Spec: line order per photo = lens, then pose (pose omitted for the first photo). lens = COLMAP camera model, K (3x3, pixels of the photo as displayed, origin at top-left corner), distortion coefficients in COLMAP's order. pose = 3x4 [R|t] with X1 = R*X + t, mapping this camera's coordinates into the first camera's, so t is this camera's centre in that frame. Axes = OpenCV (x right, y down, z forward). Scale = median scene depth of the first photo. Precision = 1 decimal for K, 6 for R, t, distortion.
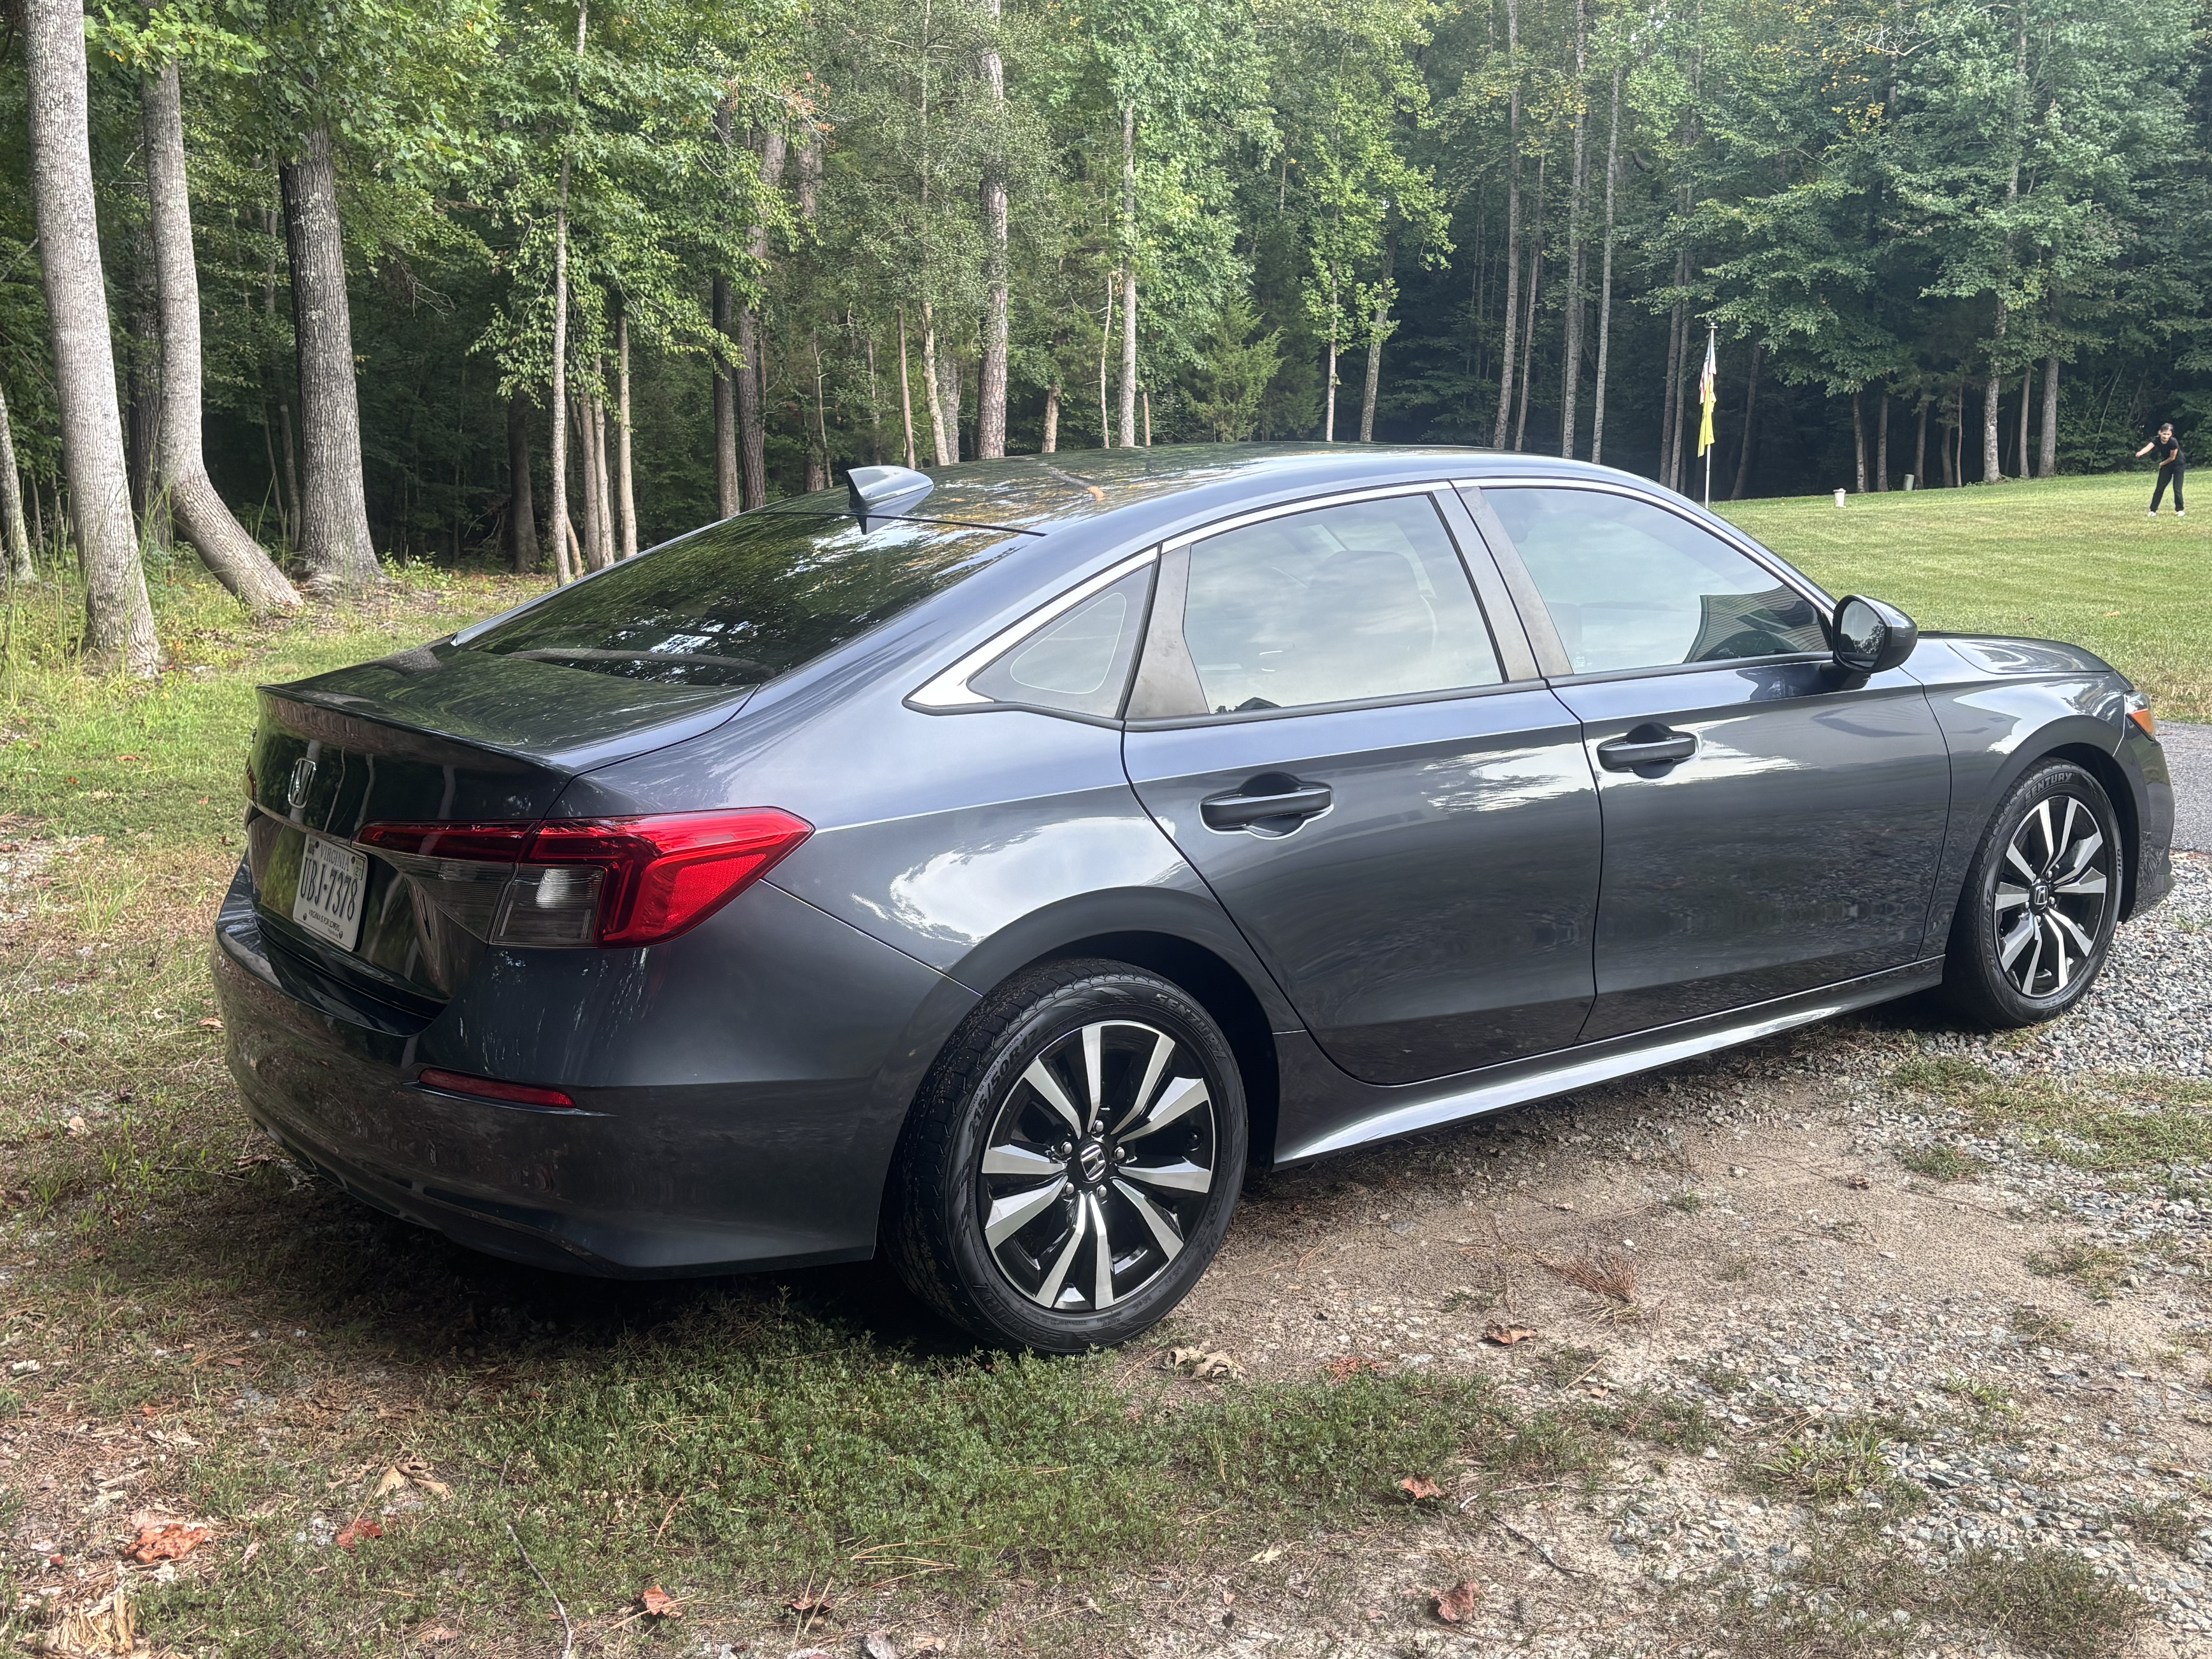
lens RADIAL K [[2217.1, 0, 1108.2], [0, 2217.1, 836.0], [0, 0, 1]] dist [0.024899, 0.000000]
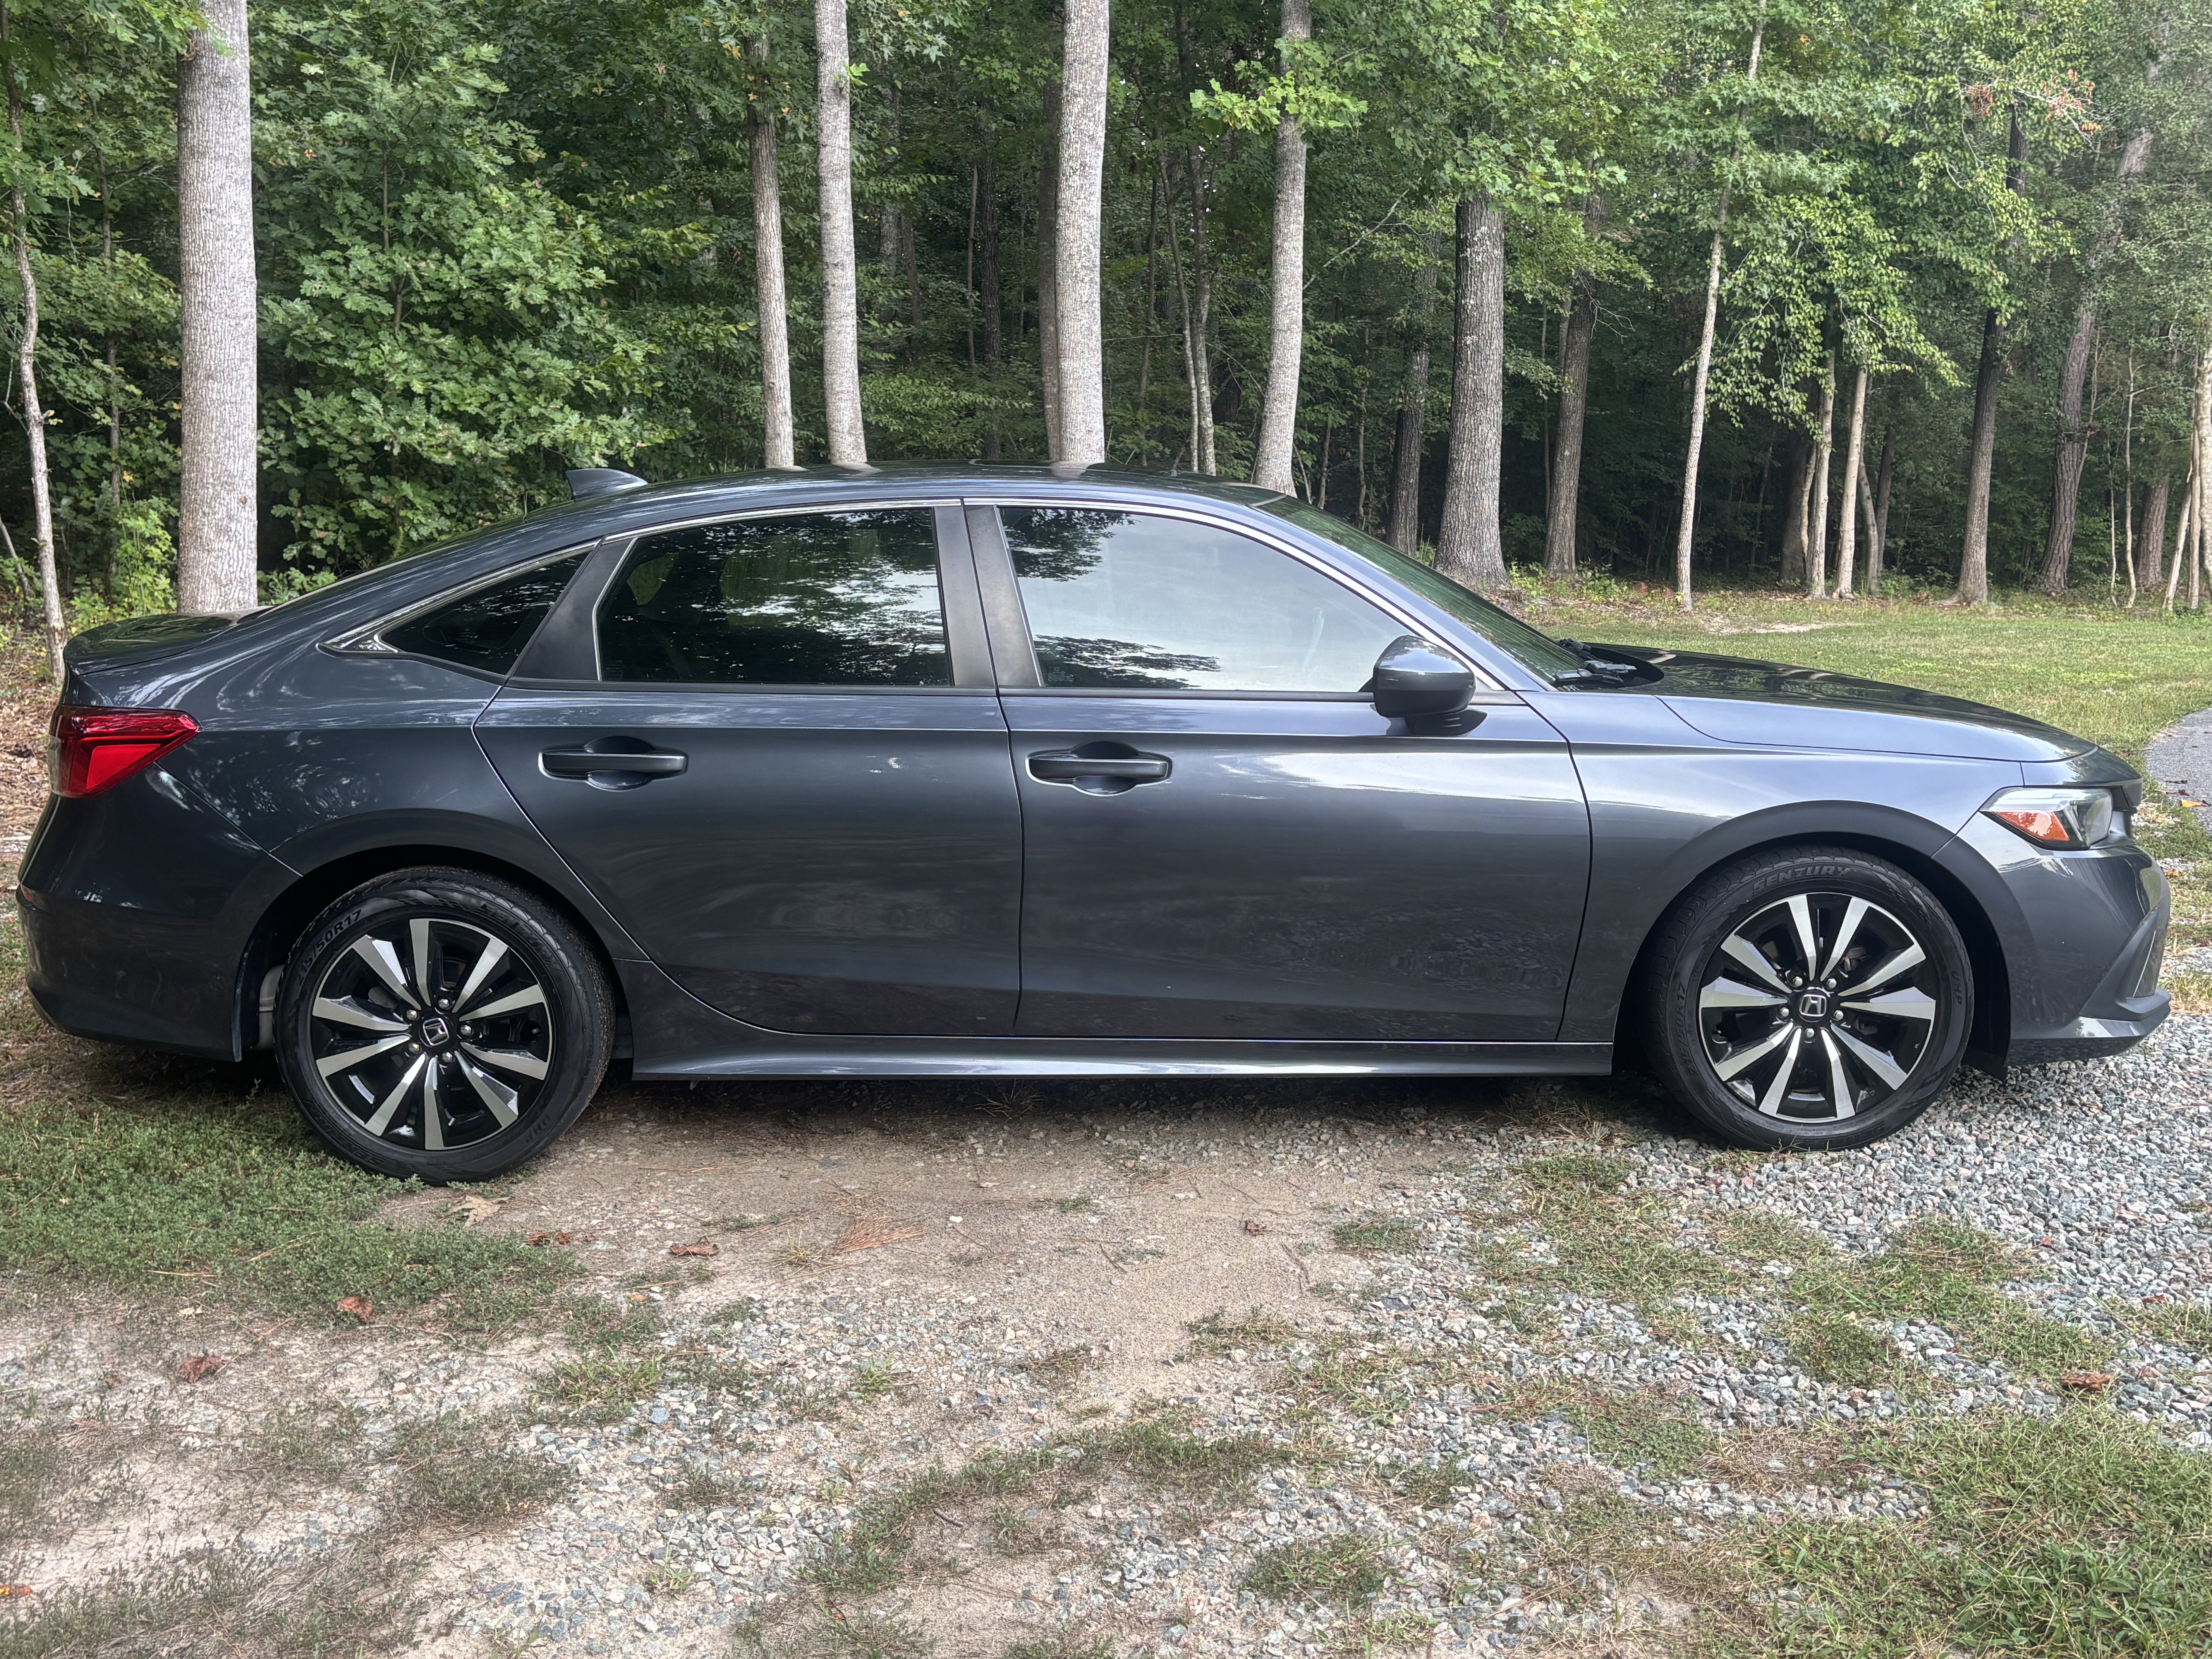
lens RADIAL K [[2217.1, 0, 1107.0], [0, 2217.1, 819.1], [0, 0, 1]] dist [0.024899, 0.000000]
pose [[0.808183, 0.113673, -0.577857, 0.273499], [-0.122526, 0.992180, 0.023812, -0.012532], [0.576045, 0.051558, 0.815790, 0.053004]]
